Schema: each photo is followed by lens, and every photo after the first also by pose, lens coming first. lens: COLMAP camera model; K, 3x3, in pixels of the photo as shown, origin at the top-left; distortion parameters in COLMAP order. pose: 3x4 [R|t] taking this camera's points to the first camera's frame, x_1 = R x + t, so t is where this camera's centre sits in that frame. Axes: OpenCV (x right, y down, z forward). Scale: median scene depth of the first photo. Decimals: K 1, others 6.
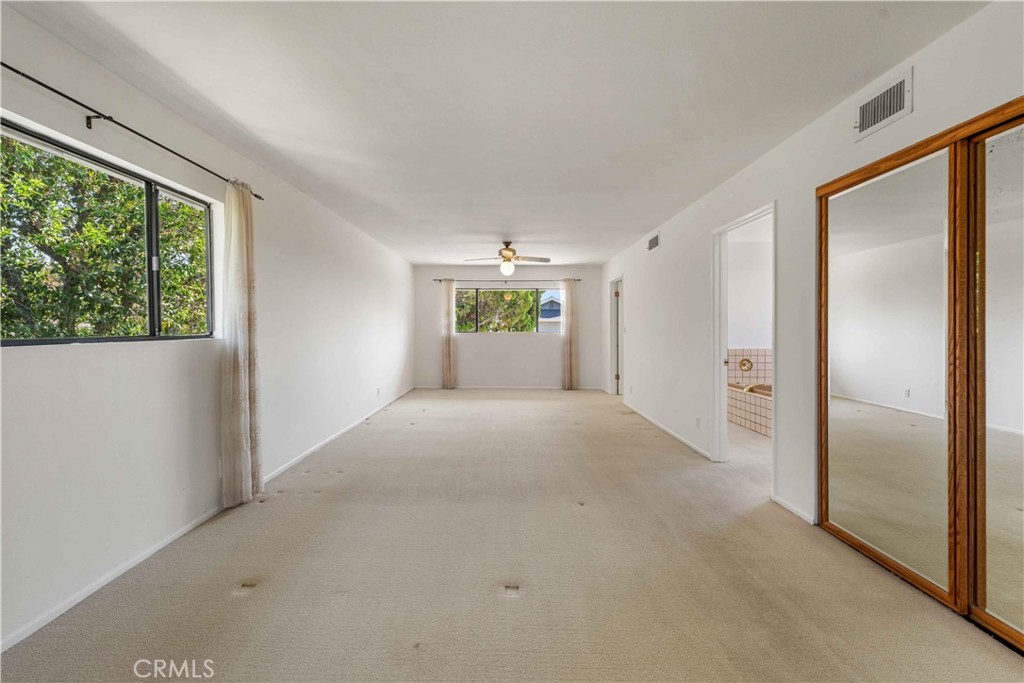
lens RADIAL K [[416.3, 0, 513.1], [0, 416.3, 331.7], [0, 0, 1]] dist [0.007600, 0.001892]
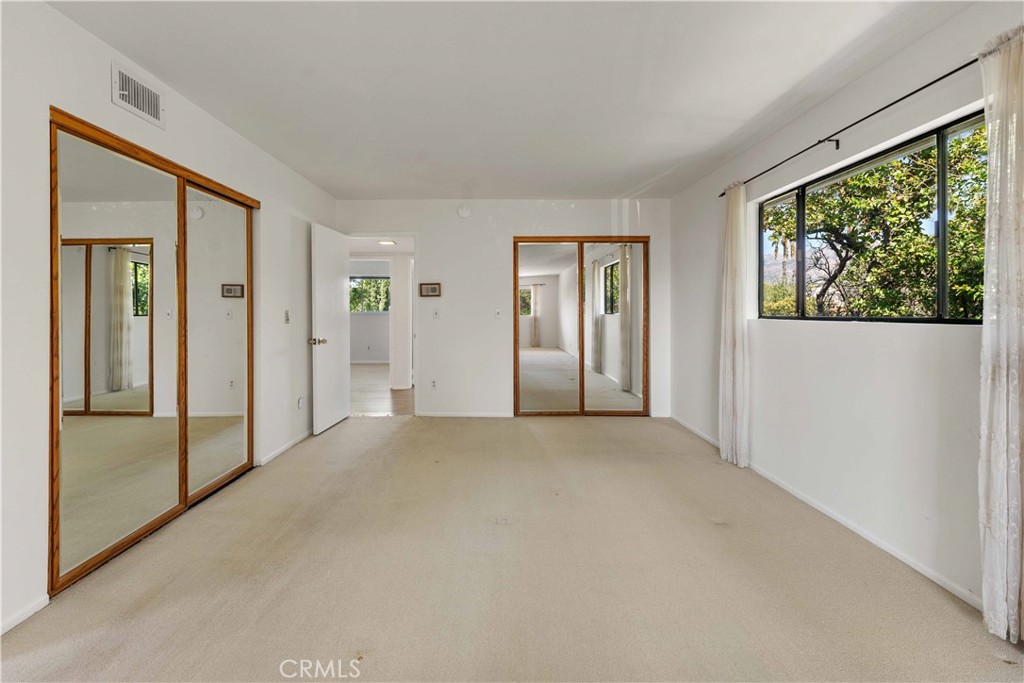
lens RADIAL K [[416.3, 0, 521.2], [0, 416.3, 312.1], [0, 0, 1]] dist [0.007600, 0.001892]
pose [[-0.999306, 0.002310, -0.037179, -0.008892], [0.001826, 0.999913, 0.013069, -0.007309], [0.037206, 0.012992, -0.999223, 0.953942]]
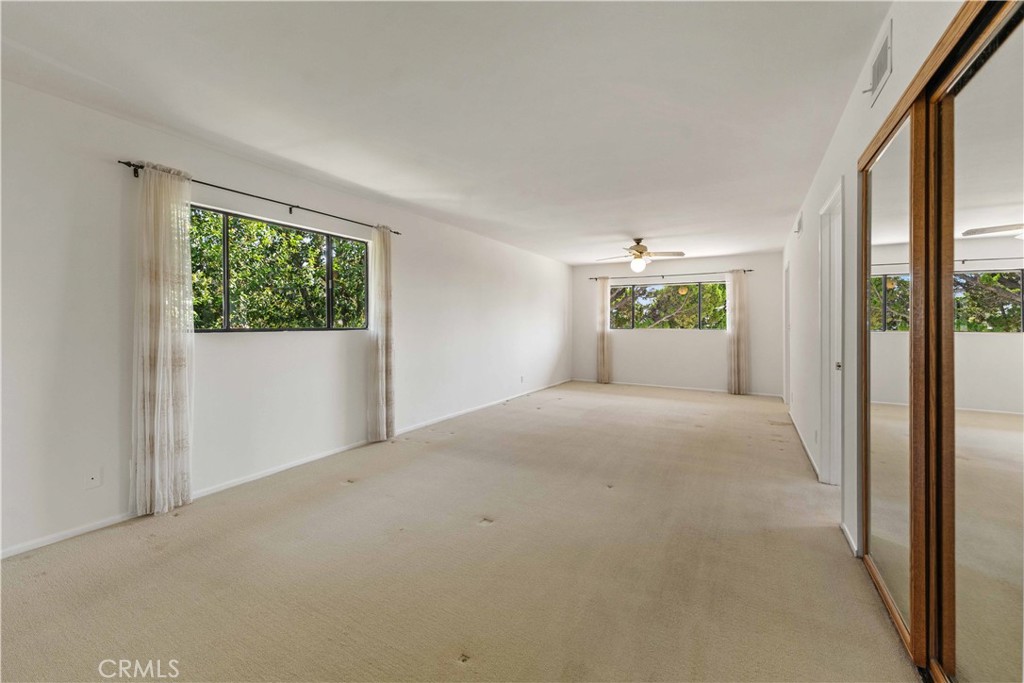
lens RADIAL K [[416.3, 0, 501.4], [0, 416.3, 325.7], [0, 0, 1]] dist [0.007600, 0.001892]
pose [[0.872782, 0.005278, -0.488081, 0.283496], [-0.008265, 0.999958, -0.003966, 0.001347], [0.488040, 0.007495, 0.872789, -0.054802]]
